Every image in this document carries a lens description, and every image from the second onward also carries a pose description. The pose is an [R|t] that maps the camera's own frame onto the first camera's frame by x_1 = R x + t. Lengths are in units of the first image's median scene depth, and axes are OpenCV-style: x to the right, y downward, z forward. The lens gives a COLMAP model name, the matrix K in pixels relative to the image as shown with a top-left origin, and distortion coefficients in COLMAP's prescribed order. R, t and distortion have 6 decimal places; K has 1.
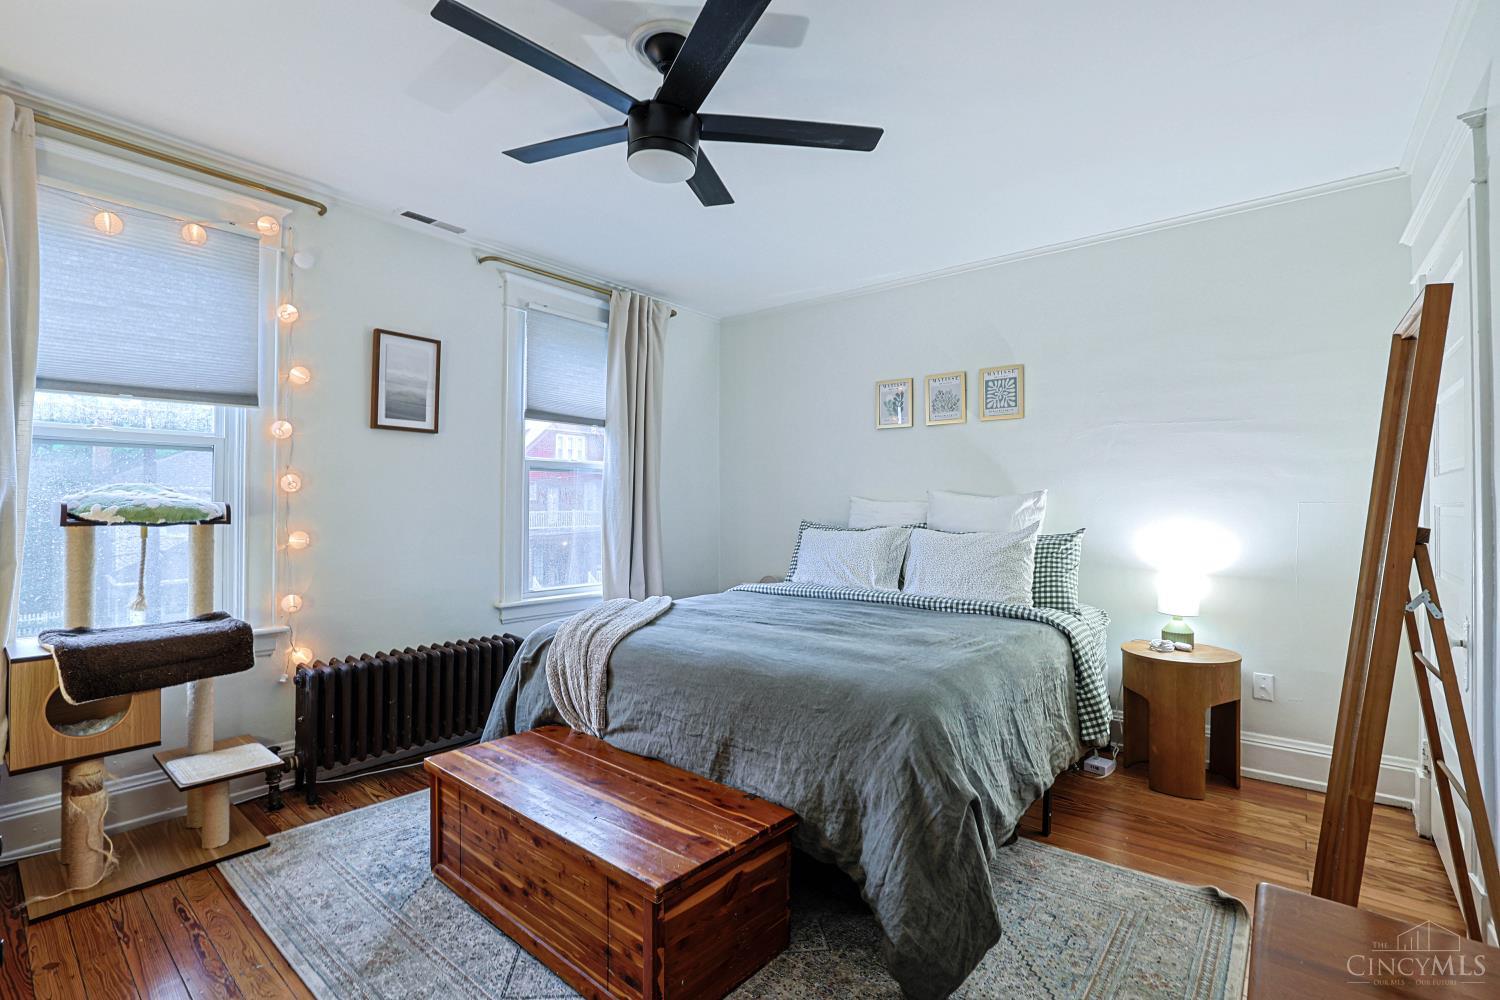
lens RADIAL K [[678.3, 0, 745.3], [0, 678.3, 496.2], [0, 0, 1]] dist [-0.053116, 0.019126]
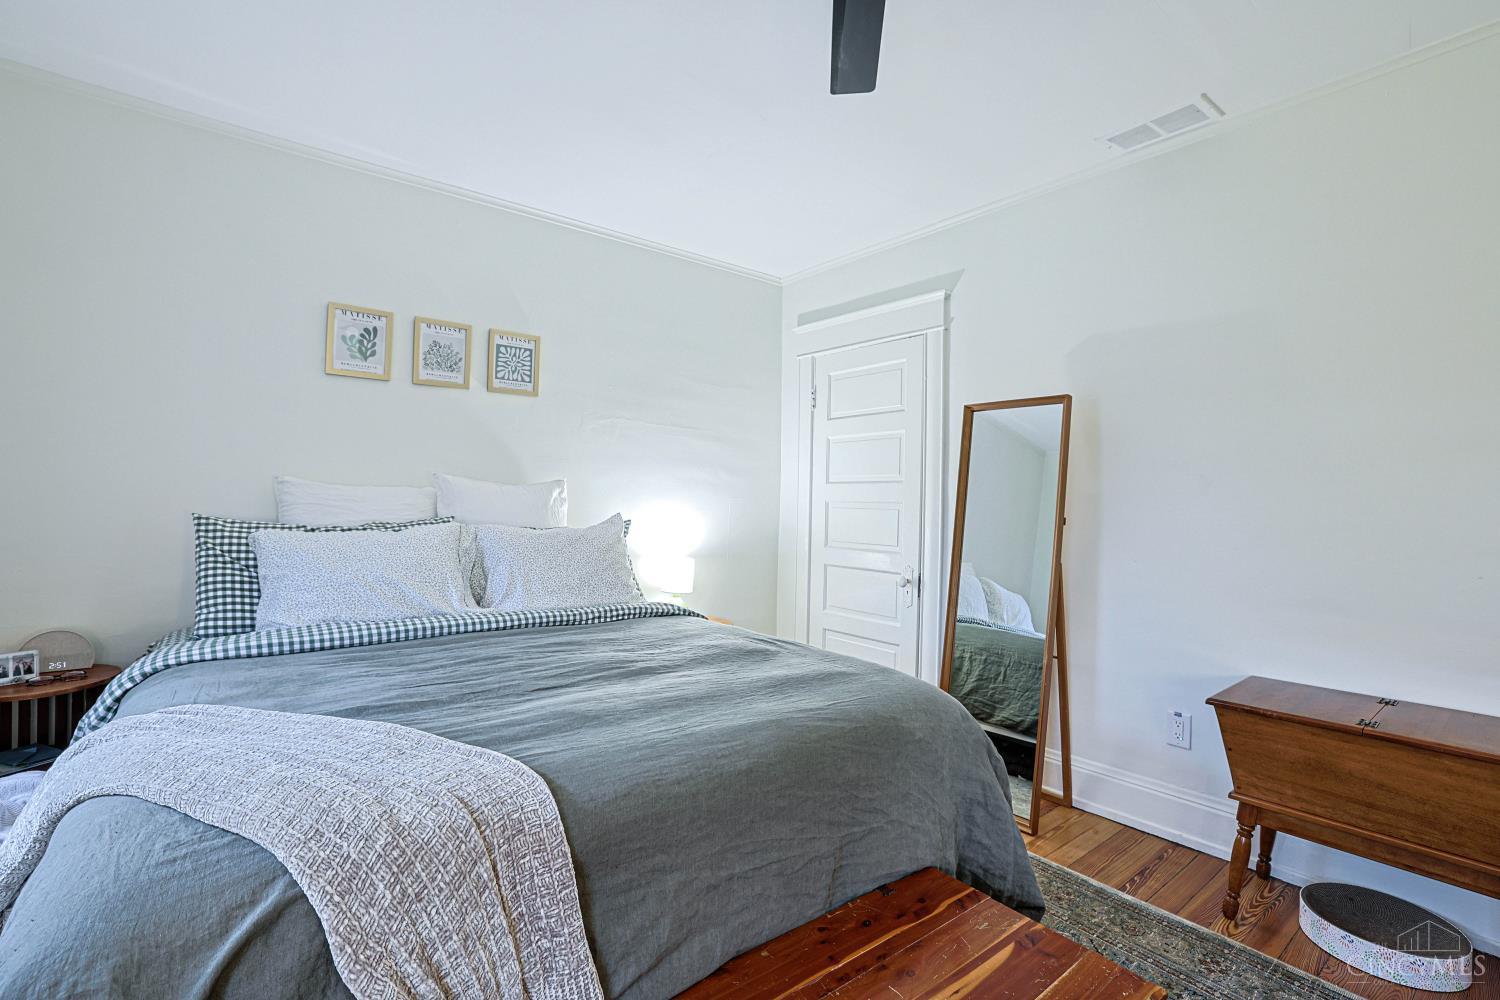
lens RADIAL K [[678.3, 0, 745.3], [0, 678.3, 496.2], [0, 0, 1]] dist [-0.053116, 0.019126]
pose [[0.208716, 0.011275, 0.977911, -0.401708], [-0.033612, 0.999425, -0.004349, 0.009537], [-0.977399, -0.031962, 0.208975, 0.538692]]
